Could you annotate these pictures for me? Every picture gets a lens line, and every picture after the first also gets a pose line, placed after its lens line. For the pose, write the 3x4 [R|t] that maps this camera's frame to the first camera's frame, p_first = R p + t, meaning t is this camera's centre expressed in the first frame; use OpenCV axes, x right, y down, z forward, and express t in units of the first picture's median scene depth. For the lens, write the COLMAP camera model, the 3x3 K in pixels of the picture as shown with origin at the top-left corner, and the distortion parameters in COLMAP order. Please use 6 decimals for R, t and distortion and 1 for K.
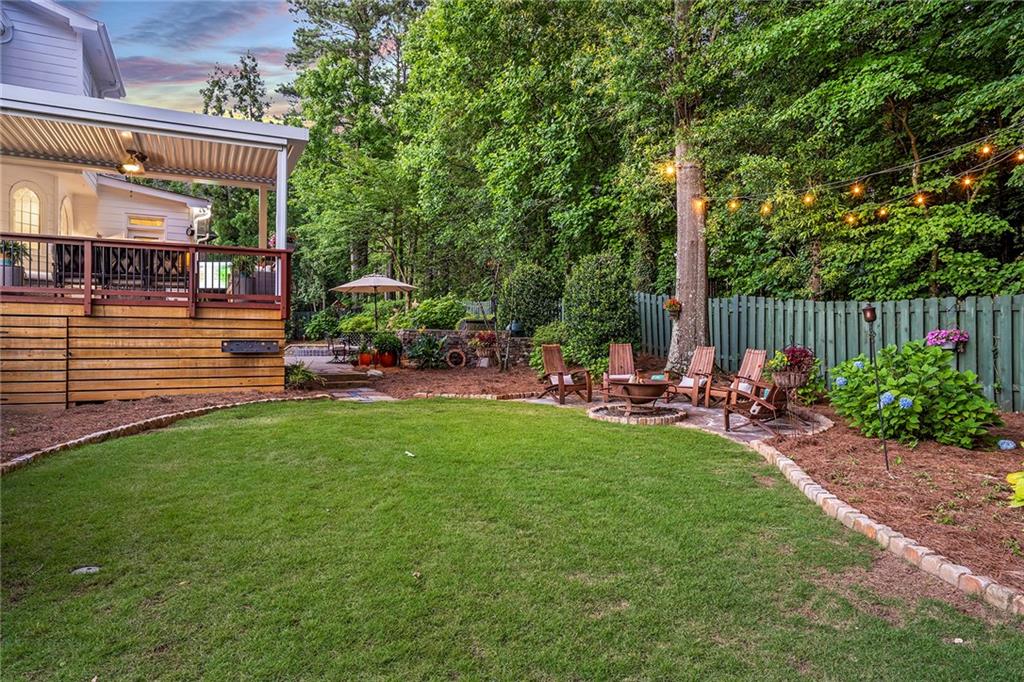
lens RADIAL K [[617.4, 0, 512.0], [0, 617.4, 341.0], [0, 0, 1]] dist [0.000100, -0.000156]
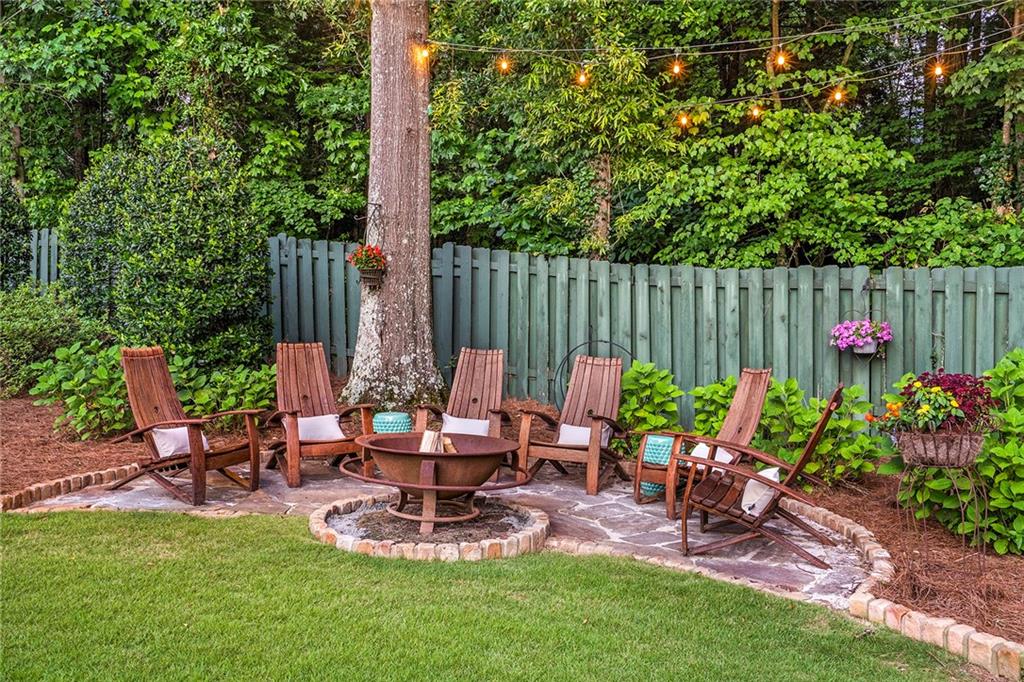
lens RADIAL K [[986.9, 0, 512.0], [0, 986.9, 341.0], [0, 0, 1]] dist [0.000916, -0.000461]
pose [[0.804467, -0.008829, 0.593932, -0.106015], [-0.008087, 0.999634, 0.025813, -0.015275], [-0.593943, -0.025569, 0.804101, 0.323237]]
